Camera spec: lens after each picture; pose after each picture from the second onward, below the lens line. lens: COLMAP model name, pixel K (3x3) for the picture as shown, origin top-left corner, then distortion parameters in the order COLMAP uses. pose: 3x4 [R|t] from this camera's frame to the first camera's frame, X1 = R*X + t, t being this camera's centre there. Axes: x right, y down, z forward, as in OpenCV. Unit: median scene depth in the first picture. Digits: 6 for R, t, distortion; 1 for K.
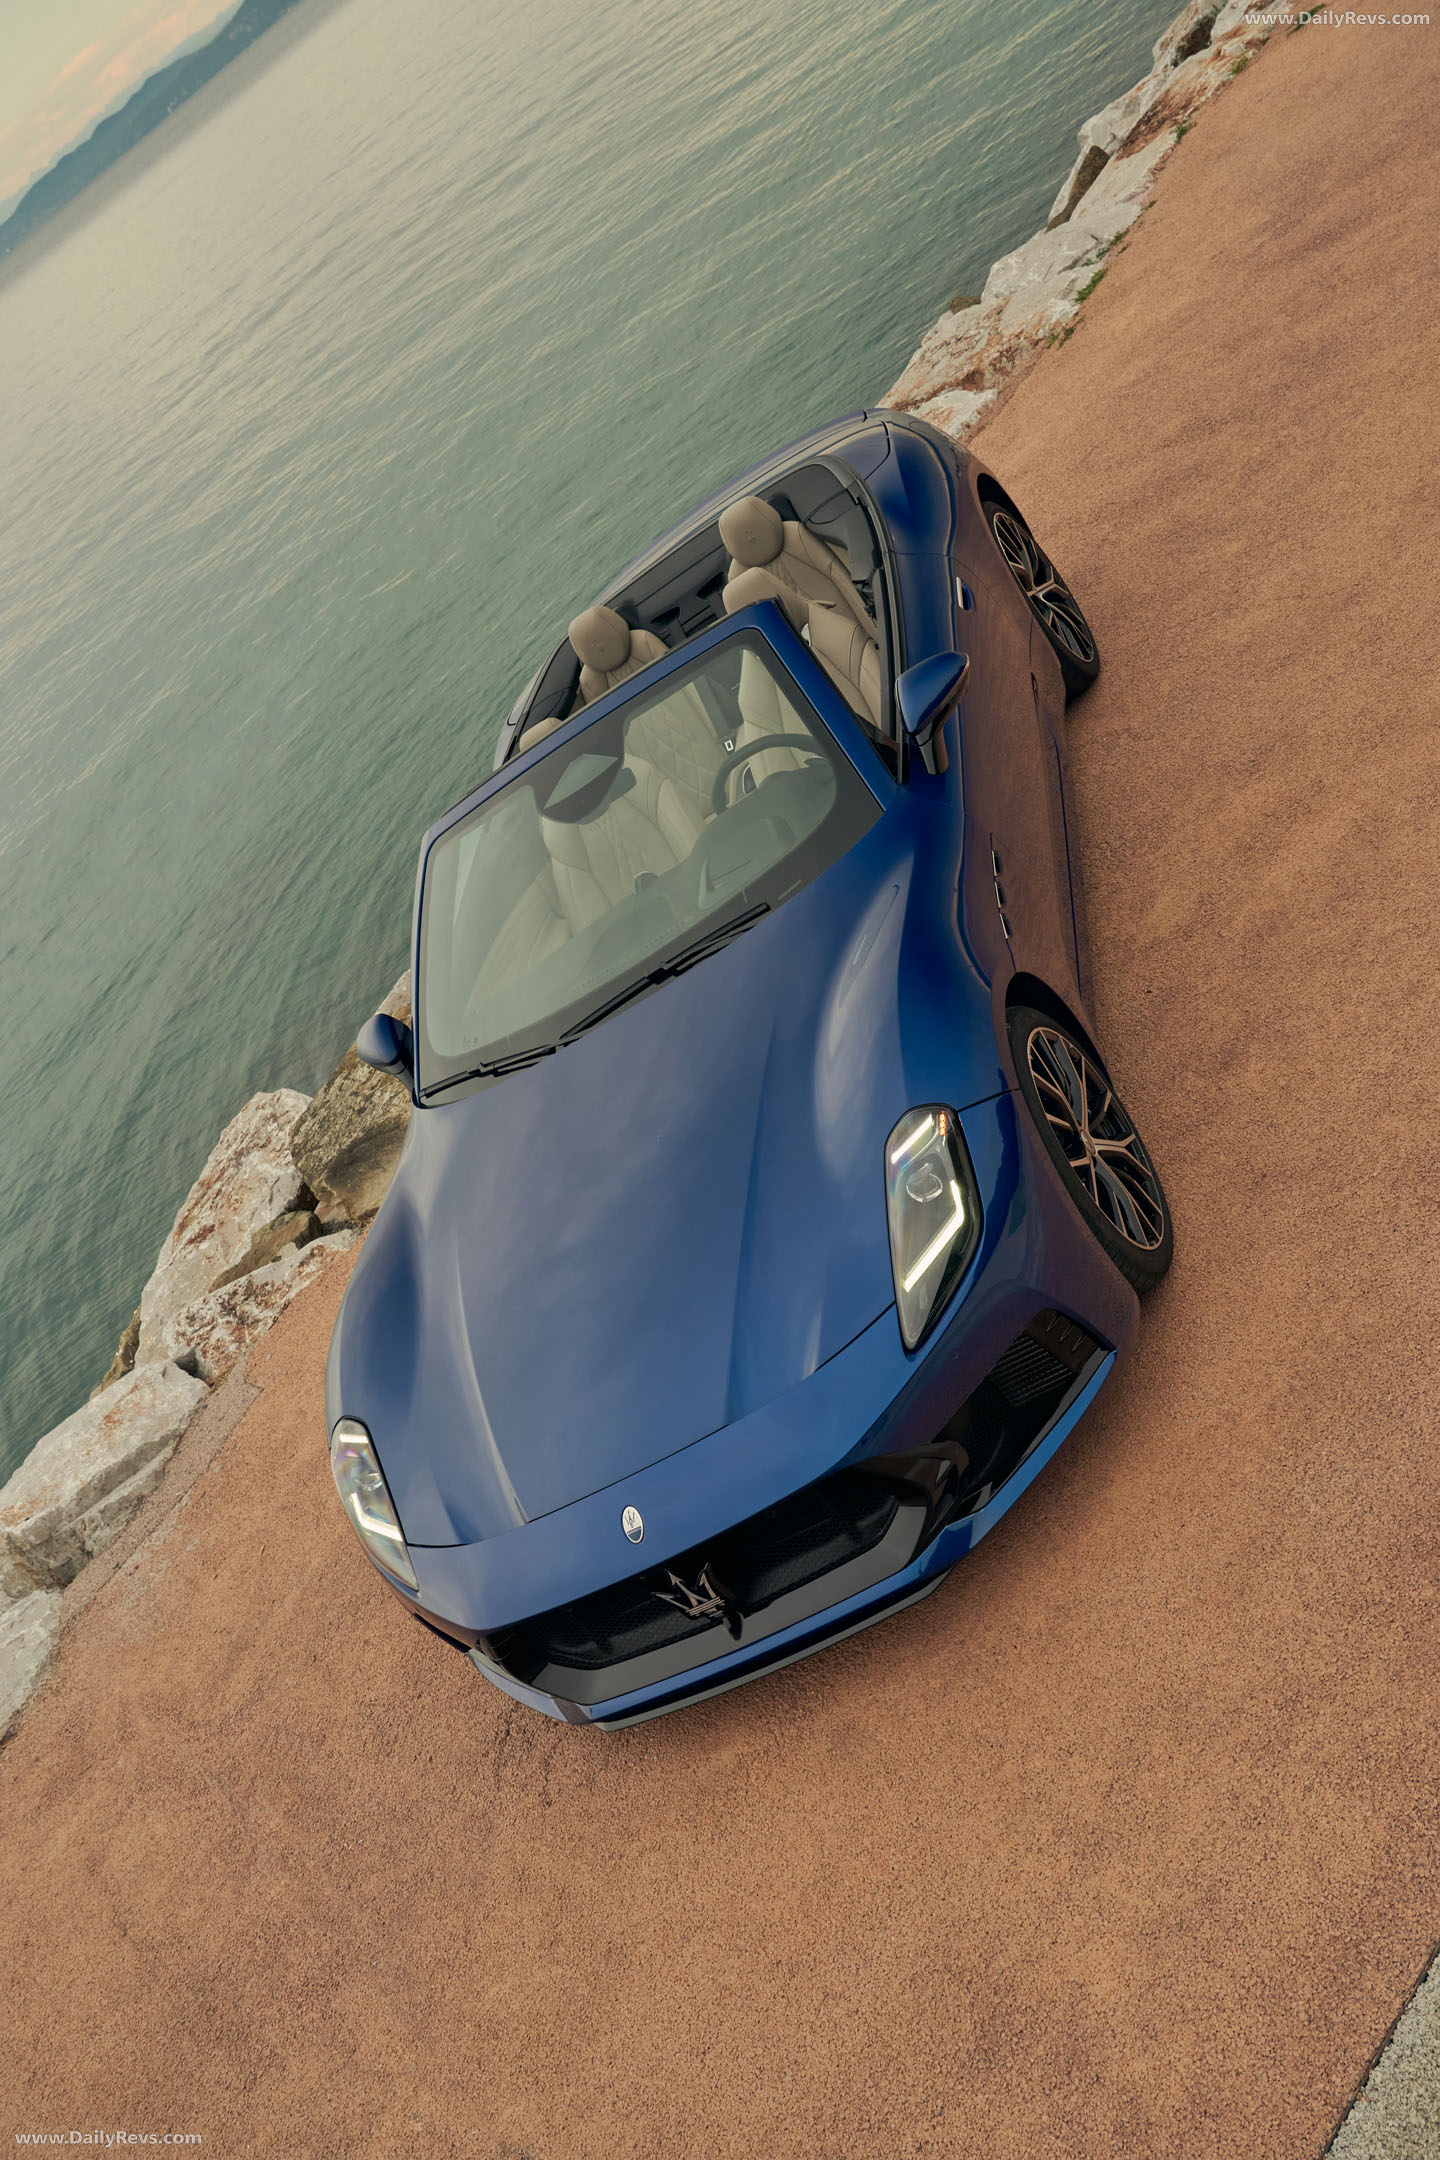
lens RADIAL K [[2152.7, 0, 720.0], [0, 2152.7, 1080.0], [0, 0, 1]] dist [0.010971, 0.120507]
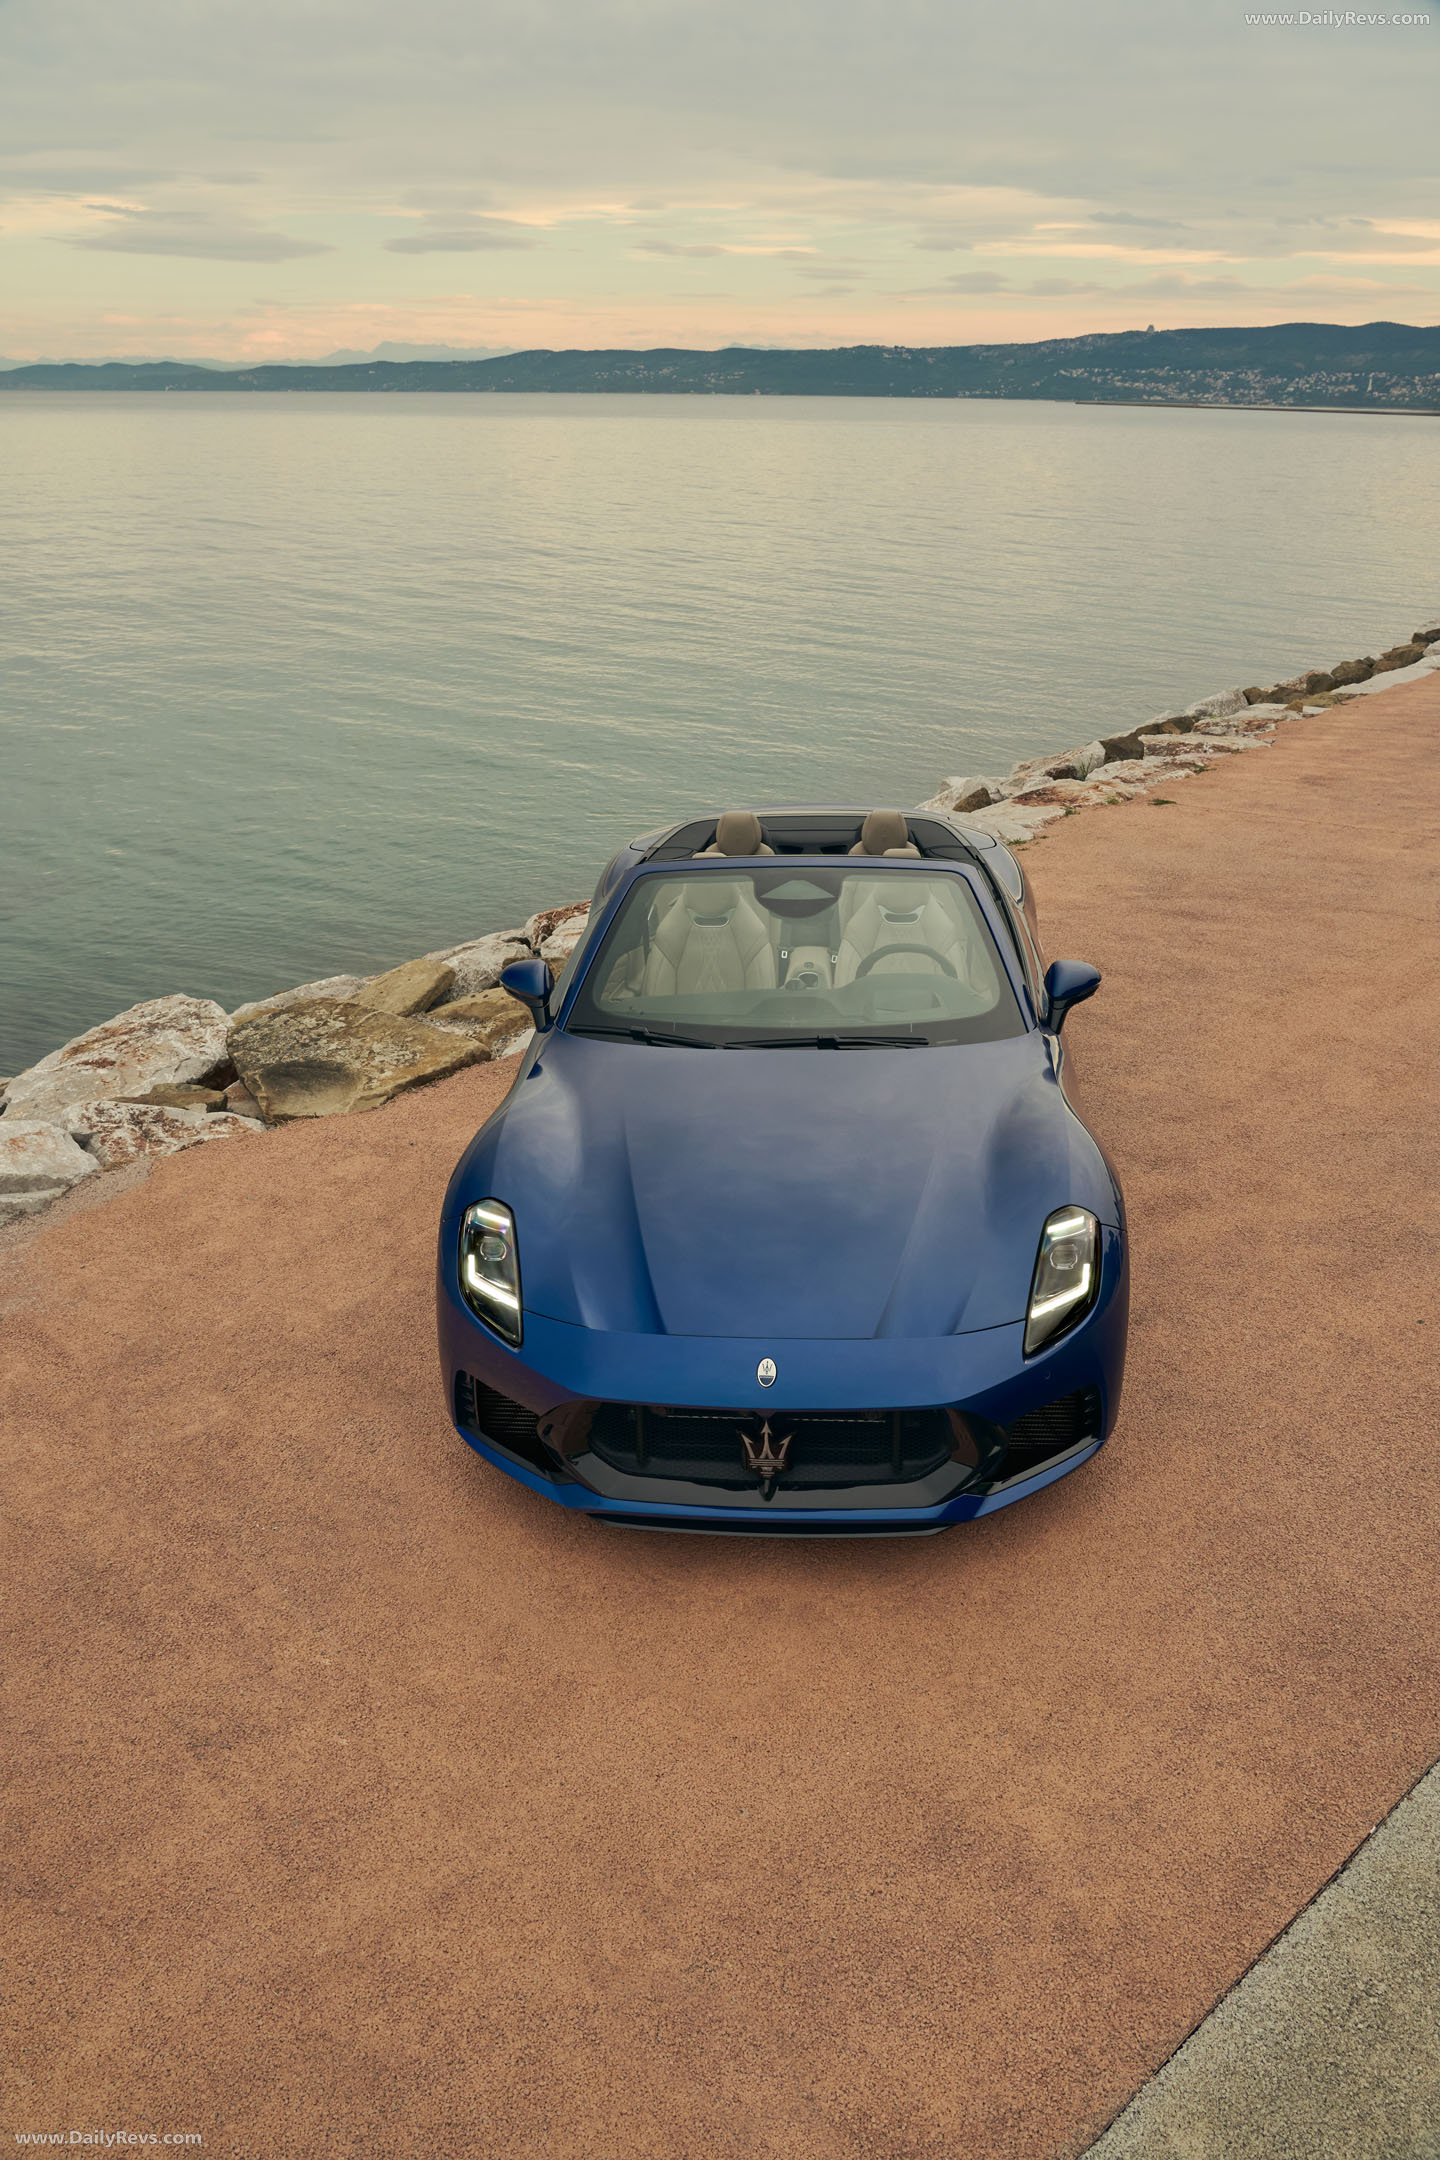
lens RADIAL K [[1715.6, 0, 720.0], [0, 1715.6, 1080.0], [0, 0, 1]] dist [-0.086532, 0.081628]
pose [[0.806498, 0.542715, 0.234567, -0.383138], [-0.483779, 0.833829, -0.265871, 0.340210], [-0.339881, 0.100946, 0.935035, 0.073453]]
